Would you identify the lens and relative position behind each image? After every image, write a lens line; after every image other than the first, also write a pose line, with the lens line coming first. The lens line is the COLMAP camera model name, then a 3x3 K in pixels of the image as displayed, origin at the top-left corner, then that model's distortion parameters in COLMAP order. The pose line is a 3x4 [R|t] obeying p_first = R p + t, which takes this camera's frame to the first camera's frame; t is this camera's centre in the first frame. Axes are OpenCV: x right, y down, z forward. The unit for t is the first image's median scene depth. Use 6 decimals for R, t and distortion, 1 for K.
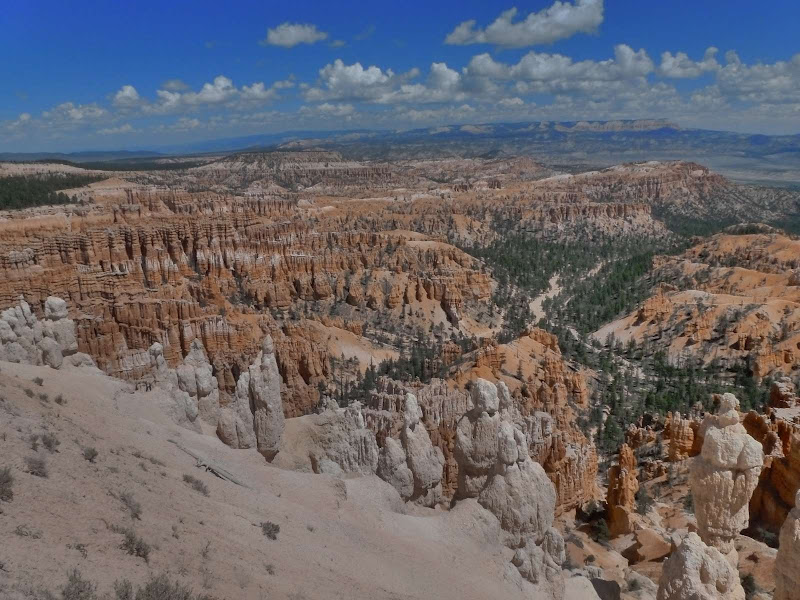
lens RADIAL K [[574.5, 0, 402.4], [0, 574.5, 302.6], [0, 0, 1]] dist [-0.064231, 0.017147]
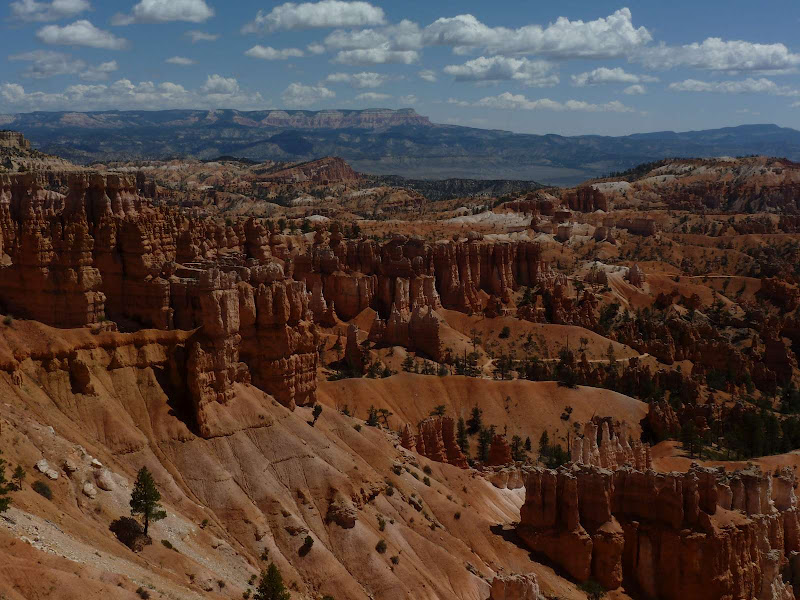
lens RADIAL K [[996.5, 0, 401.3], [0, 996.5, 283.2], [0, 0, 1]] dist [-0.018339, 0.000000]
pose [[0.904549, -0.037359, 0.424730, -0.173651], [0.095287, 0.988671, -0.115971, -0.047461], [-0.415586, 0.145373, 0.897861, 0.258956]]
